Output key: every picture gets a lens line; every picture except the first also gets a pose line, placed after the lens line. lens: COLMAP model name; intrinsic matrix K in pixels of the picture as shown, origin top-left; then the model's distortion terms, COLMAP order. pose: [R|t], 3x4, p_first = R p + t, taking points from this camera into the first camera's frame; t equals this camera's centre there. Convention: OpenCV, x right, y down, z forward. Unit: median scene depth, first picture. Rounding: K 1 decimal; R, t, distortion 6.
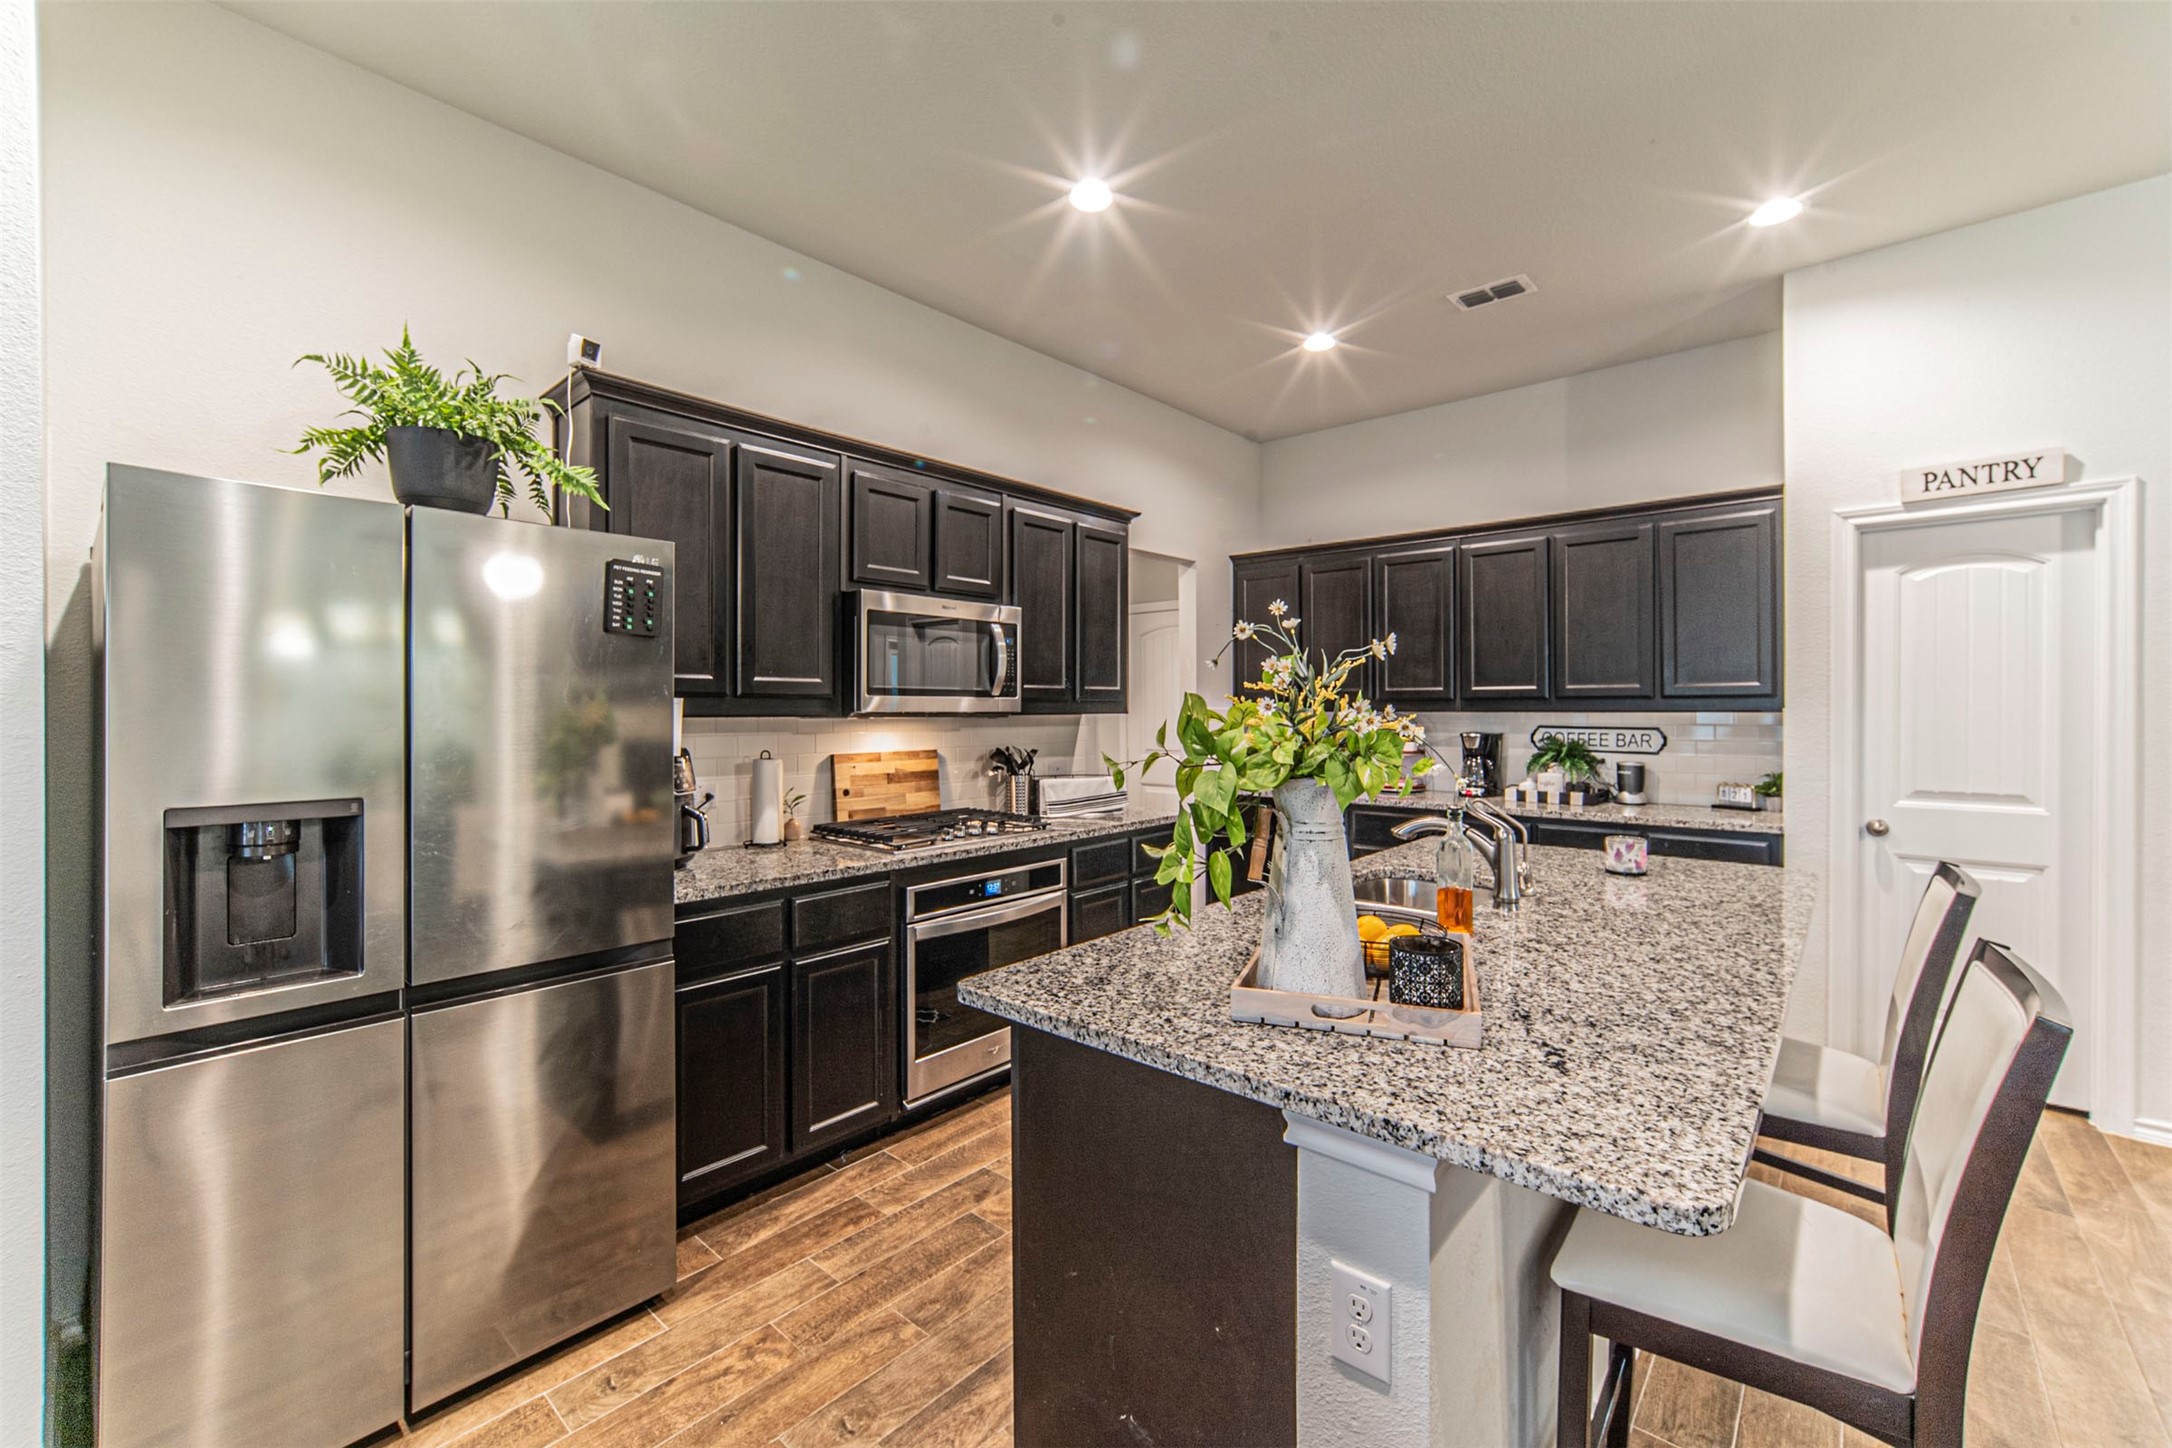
lens RADIAL K [[918.9, 0, 1071.9], [0, 918.9, 713.1], [0, 0, 1]] dist [-0.018019, 0.008711]
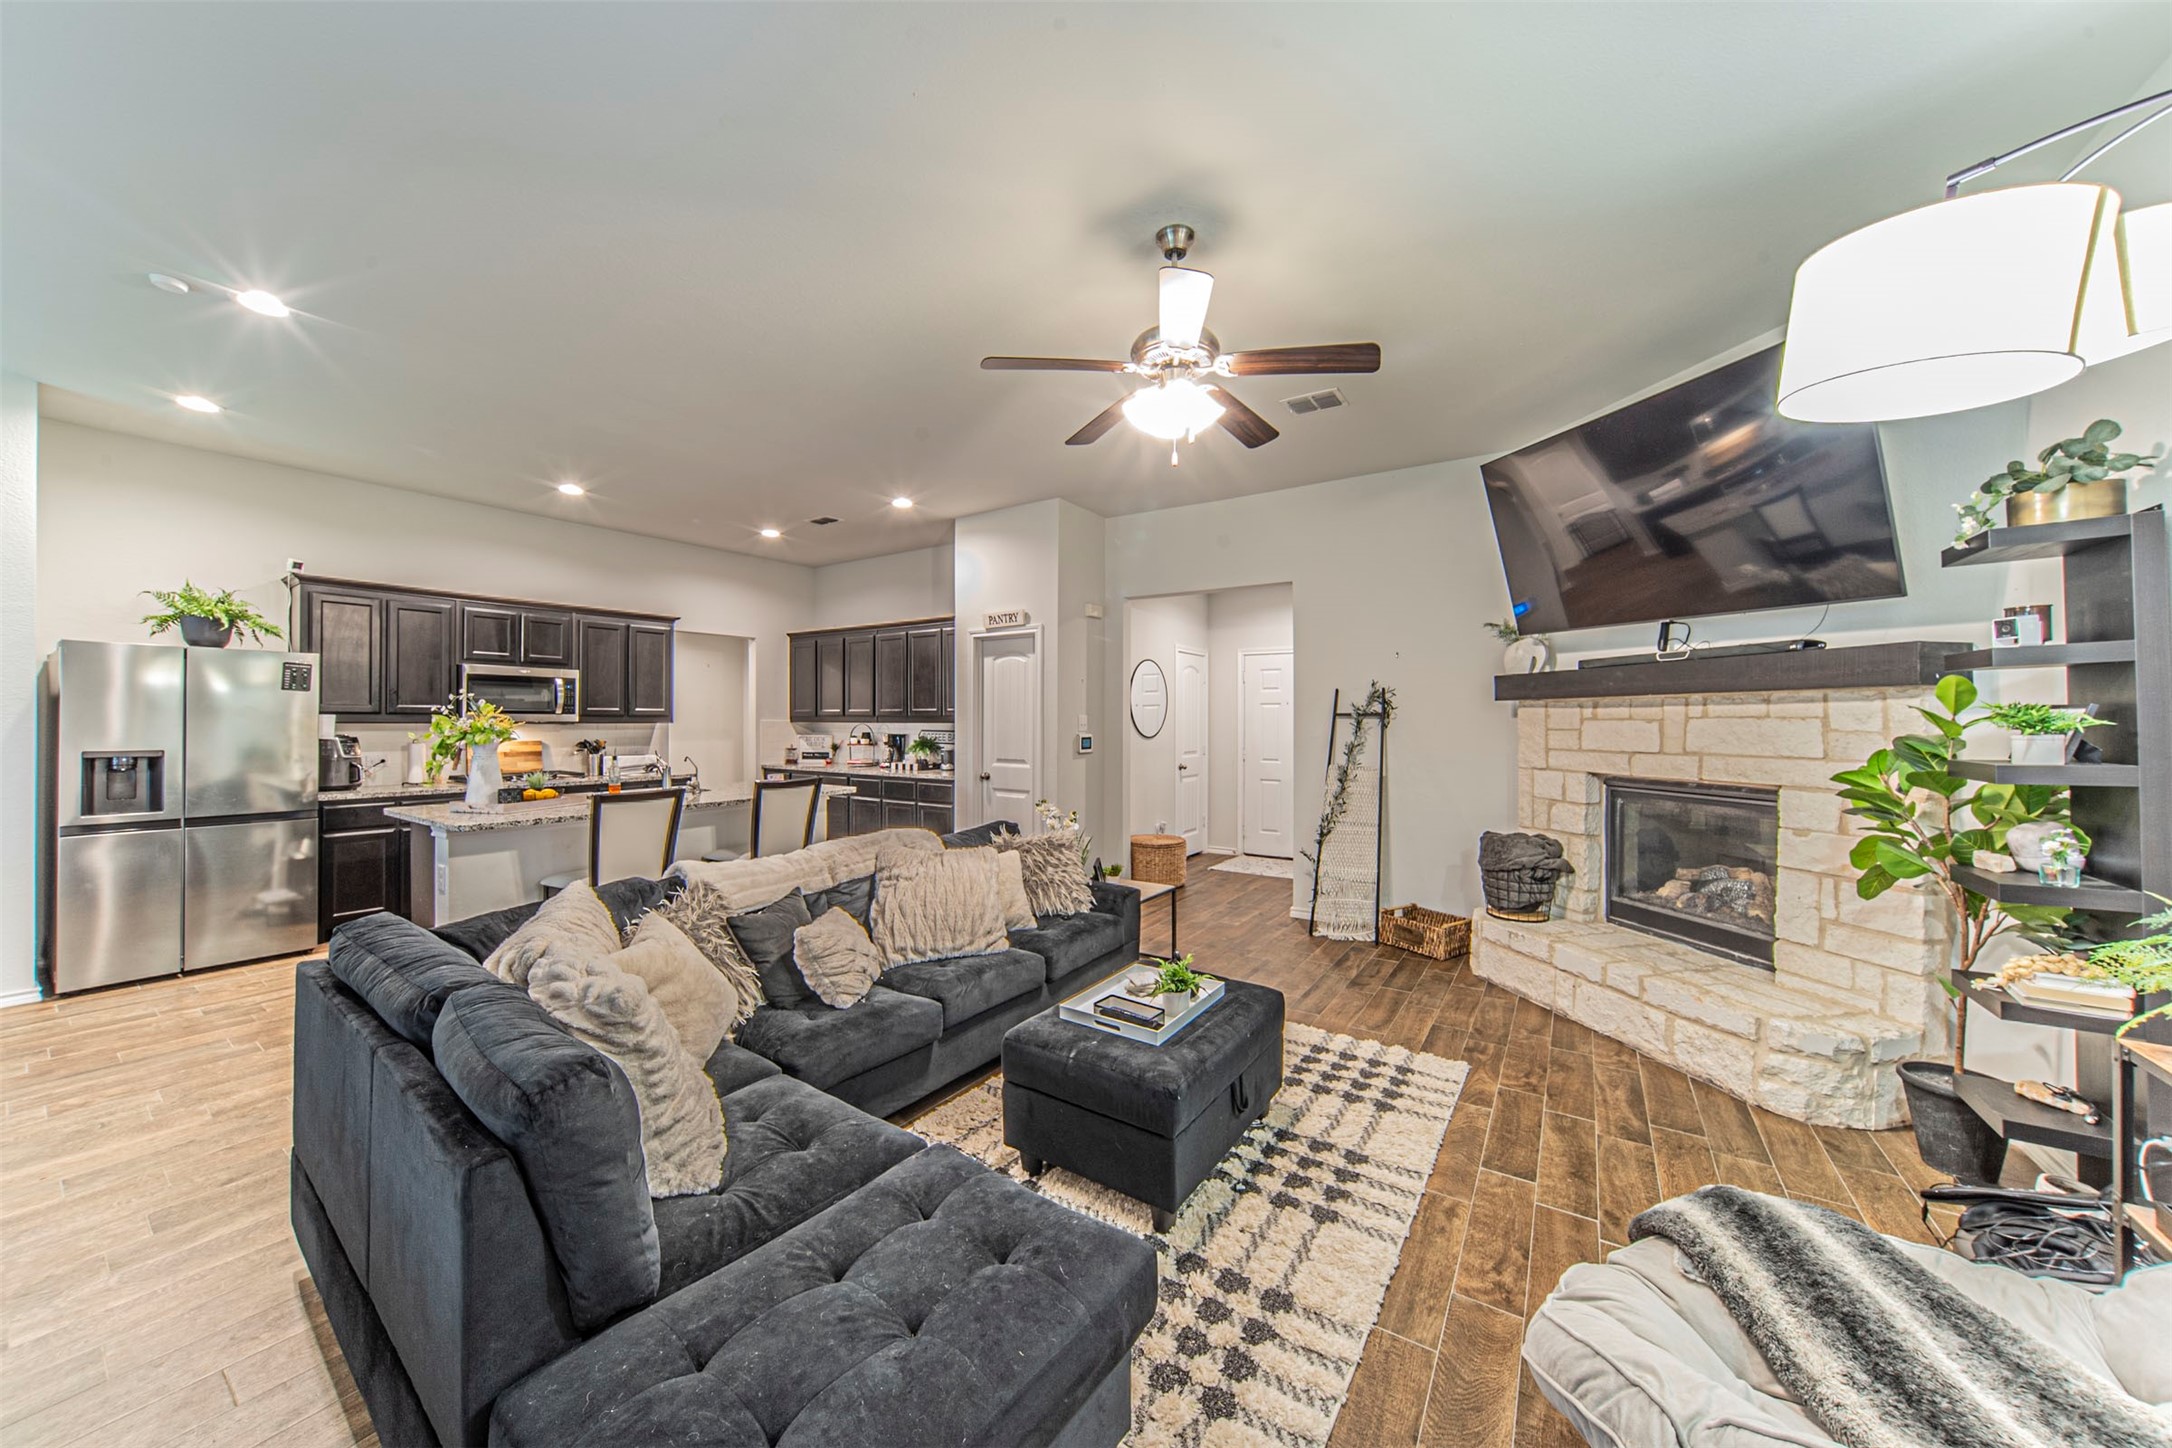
lens RADIAL K [[759.4, 0, 1050.9], [0, 759.4, 720.9], [0, 0, 1]] dist [-0.007534, 0.005425]
pose [[0.992252, 0.003243, 0.124200, 0.821873], [-0.002617, 0.999983, -0.005203, 0.002873], [-0.124215, 0.004837, 0.992244, -0.833044]]
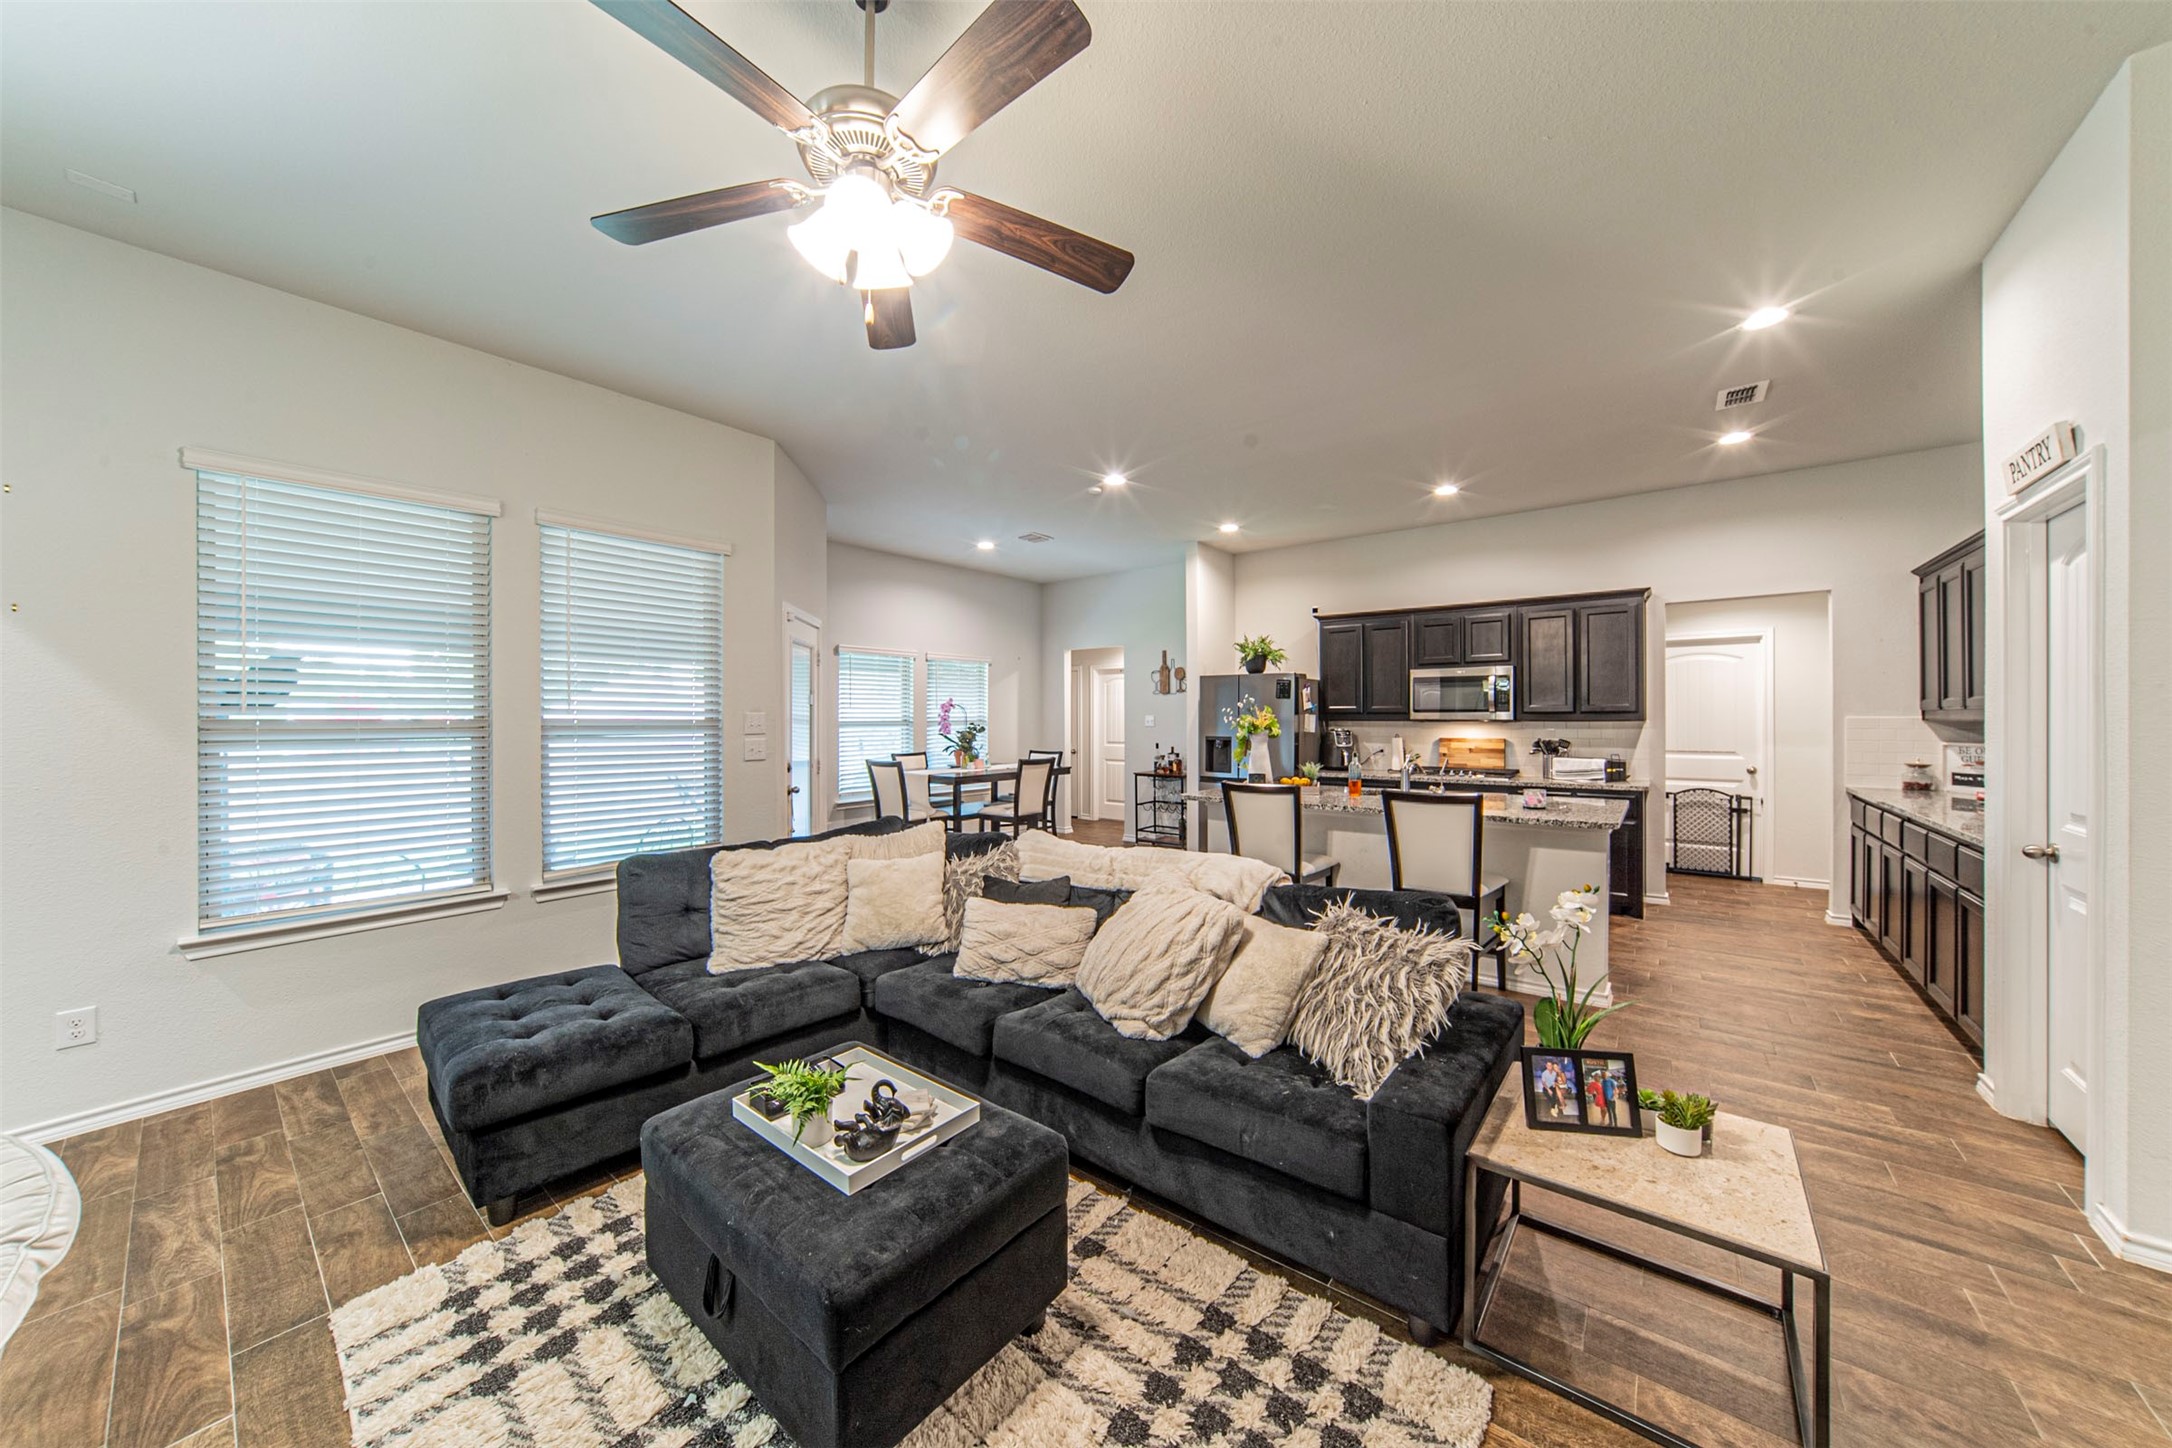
lens RADIAL K [[768.3, 0, 1123.7], [0, 768.3, 719.3], [0, 0, 1]] dist [-0.006486, 0.000039]
pose [[0.096502, 0.004314, -0.995323, 1.568146], [-0.003659, 0.999985, 0.003979, -0.005593], [0.995326, 0.003258, 0.096517, 0.024381]]
